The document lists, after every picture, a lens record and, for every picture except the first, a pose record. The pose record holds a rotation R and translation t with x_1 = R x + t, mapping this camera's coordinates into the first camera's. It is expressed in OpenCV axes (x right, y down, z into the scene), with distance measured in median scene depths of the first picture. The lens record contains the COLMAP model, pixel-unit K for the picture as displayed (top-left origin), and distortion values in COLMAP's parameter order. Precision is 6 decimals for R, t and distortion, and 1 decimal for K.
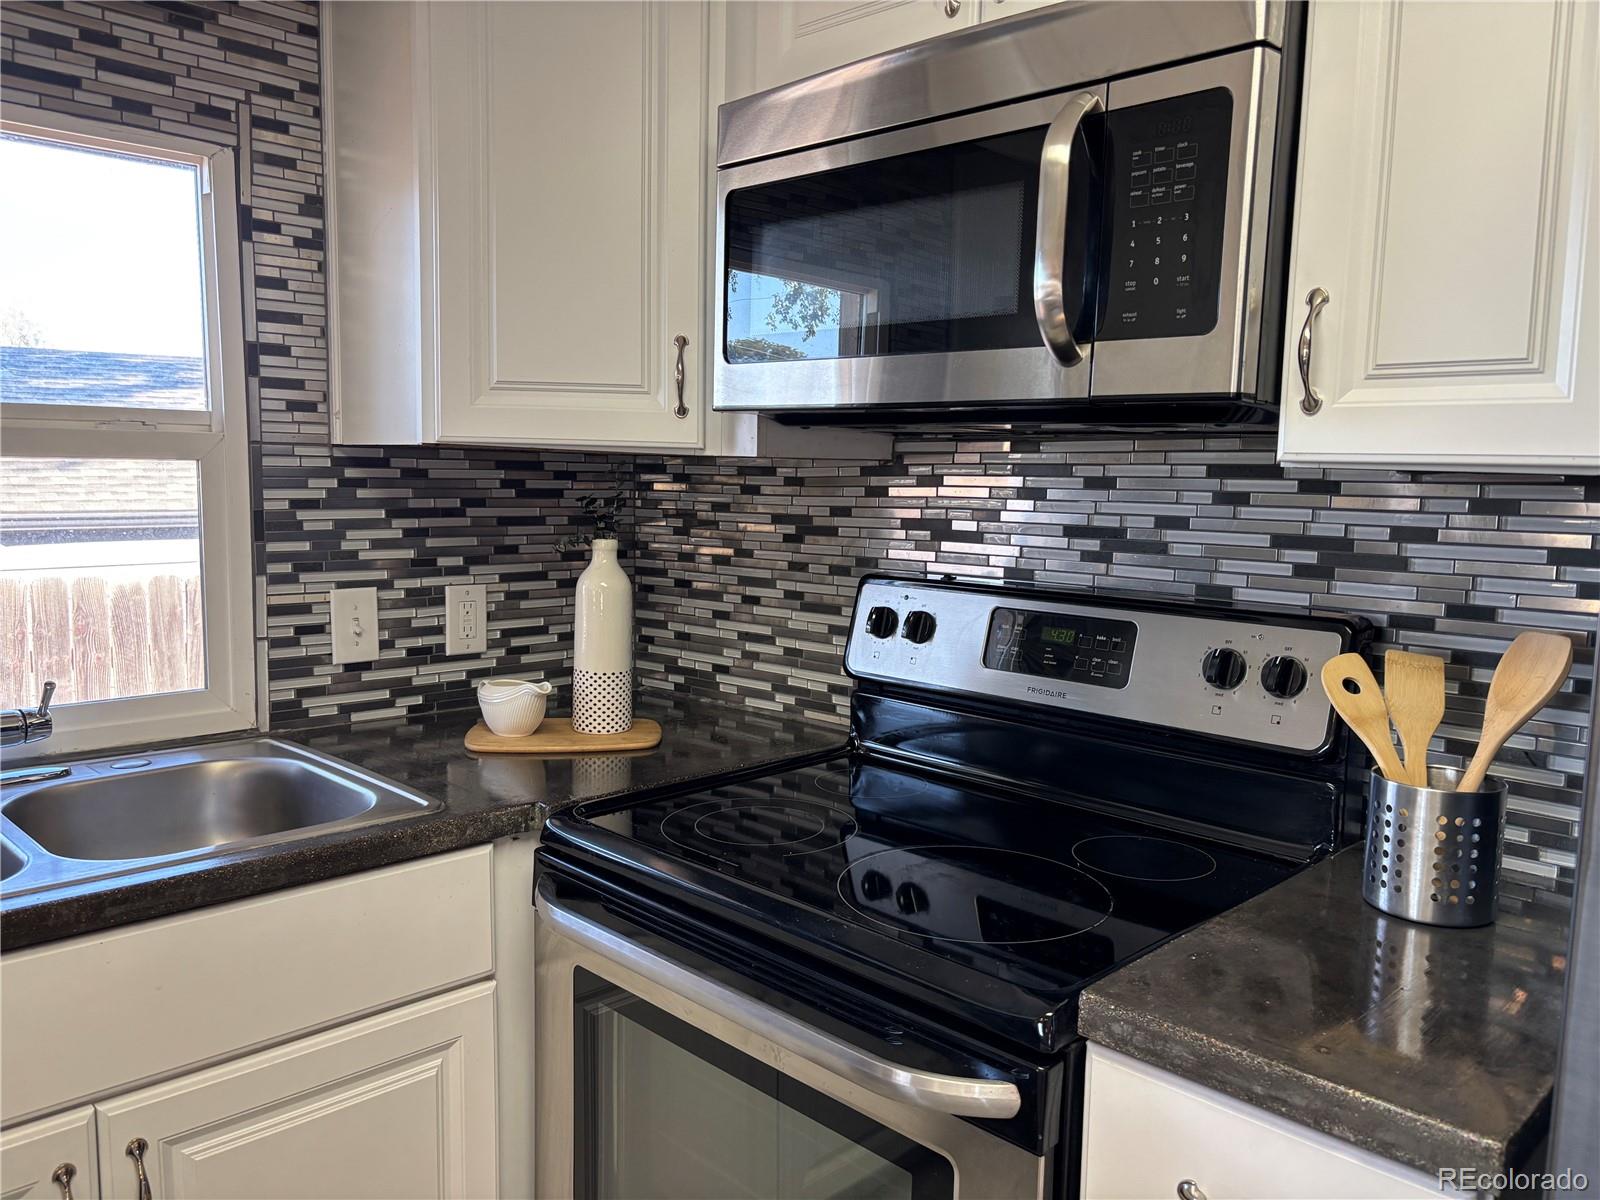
lens RADIAL K [[1211.9, 0, 808.1], [0, 1211.9, 606.0], [0, 0, 1]] dist [0.052474, -0.068338]
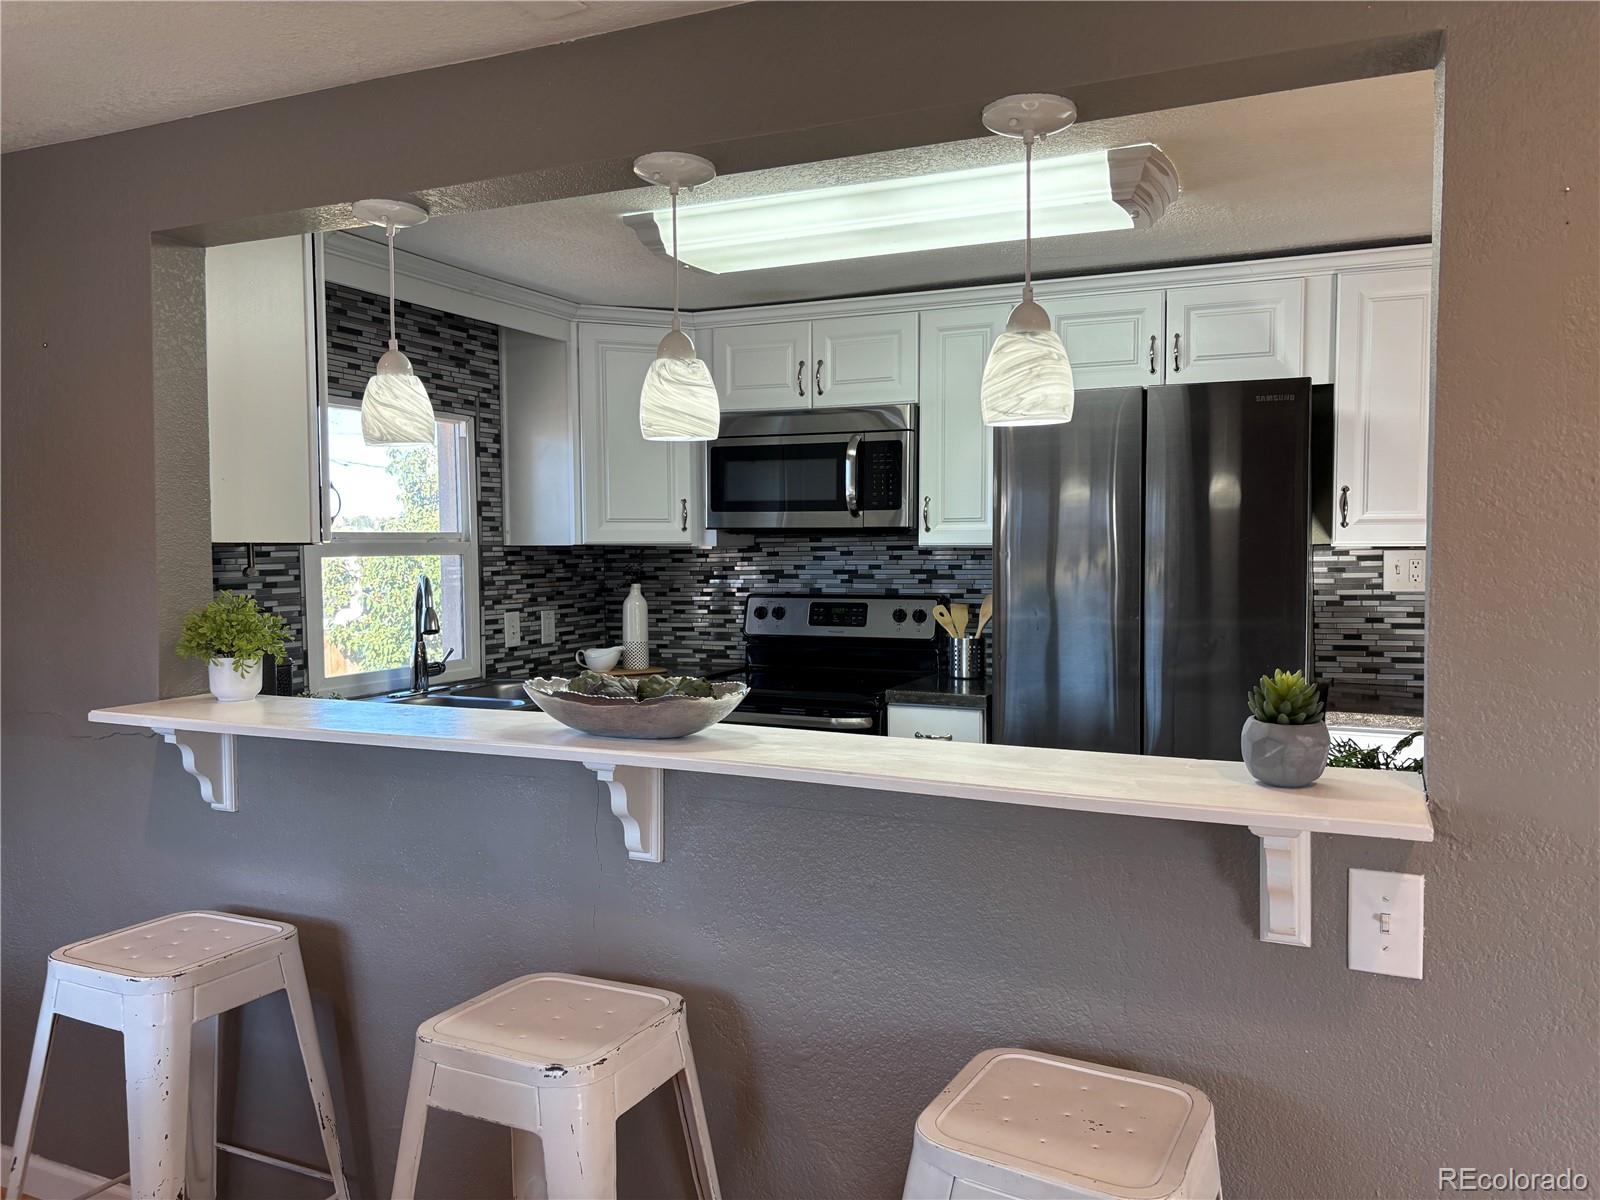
lens RADIAL K [[1211.9, 0, 806.8], [0, 1211.9, 609.9], [0, 0, 1]] dist [0.052474, -0.068338]
pose [[0.937262, -0.045484, 0.345647, -0.678468], [0.064086, 0.997036, -0.042575, 0.115115], [-0.342686, 0.062055, 0.937398, -1.280190]]
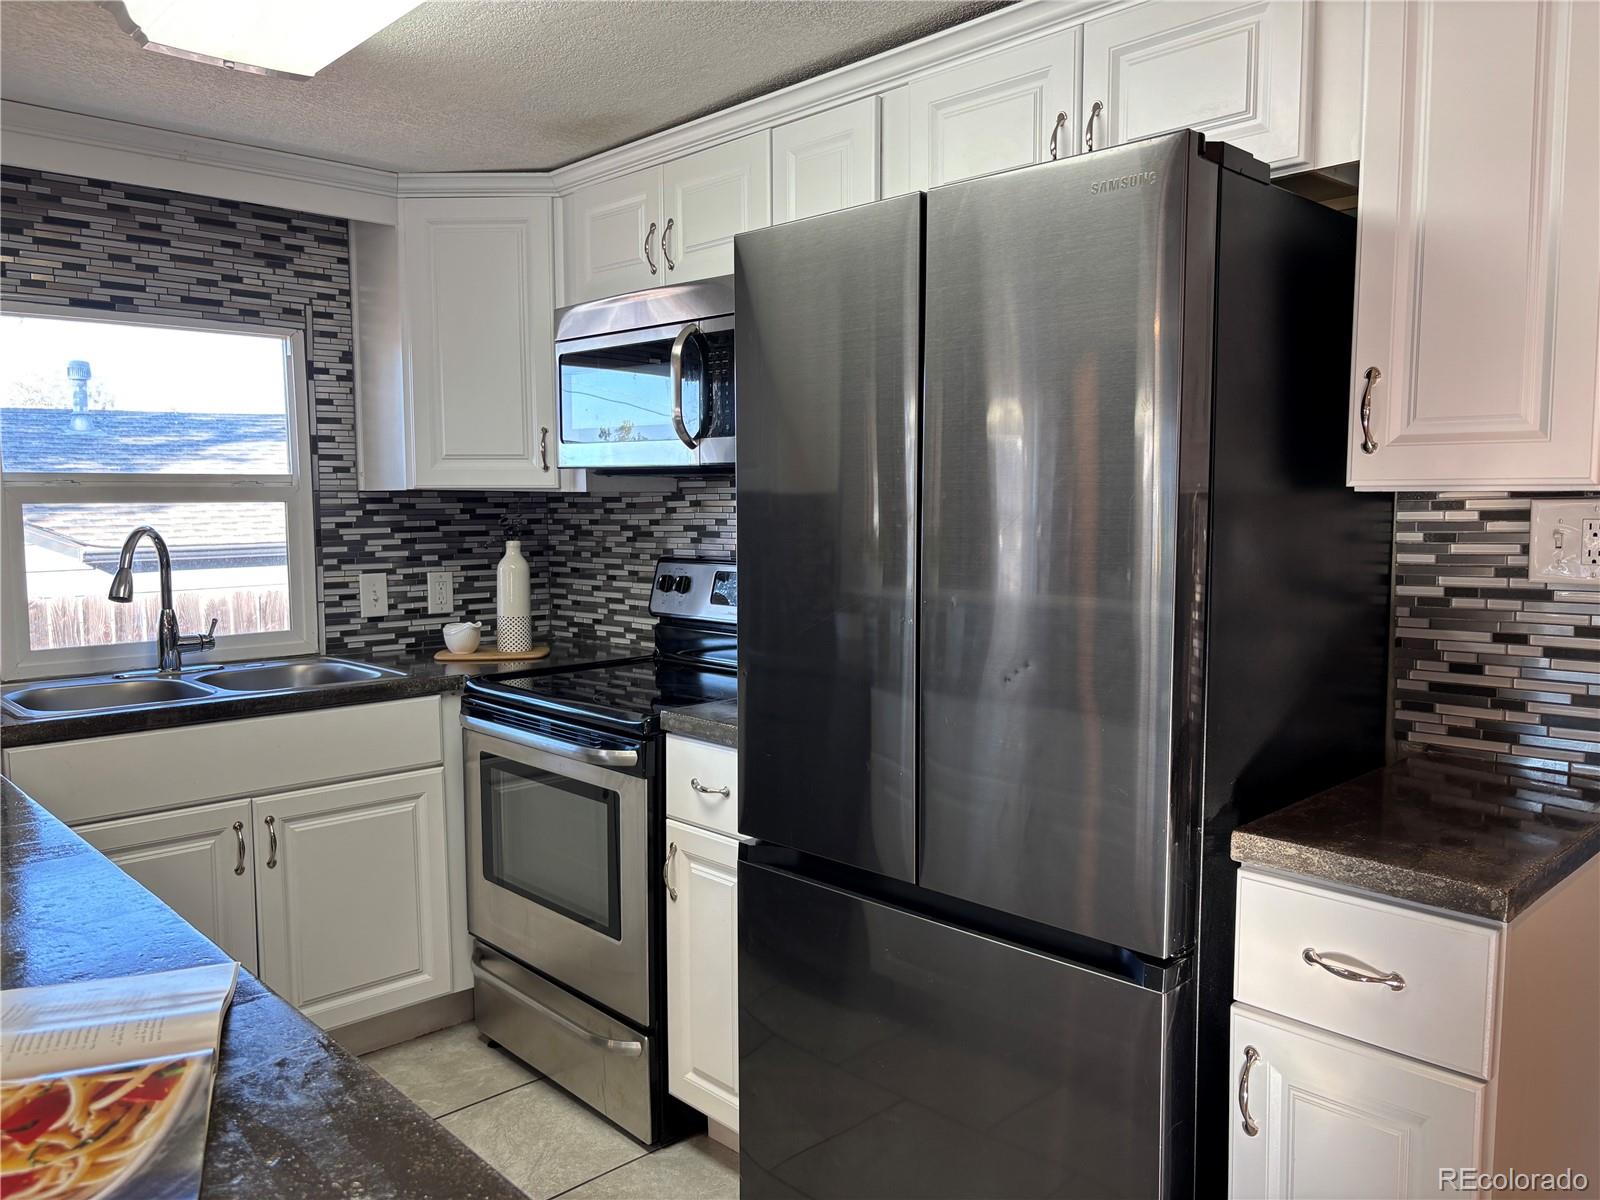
lens RADIAL K [[1211.9, 0, 805.8], [0, 1211.9, 602.3], [0, 0, 1]] dist [0.052474, -0.068338]
pose [[0.999135, -0.021673, -0.035496, 0.326569], [0.020769, 0.999455, -0.025659, 0.090527], [0.036033, 0.024900, 0.999040, -0.762114]]
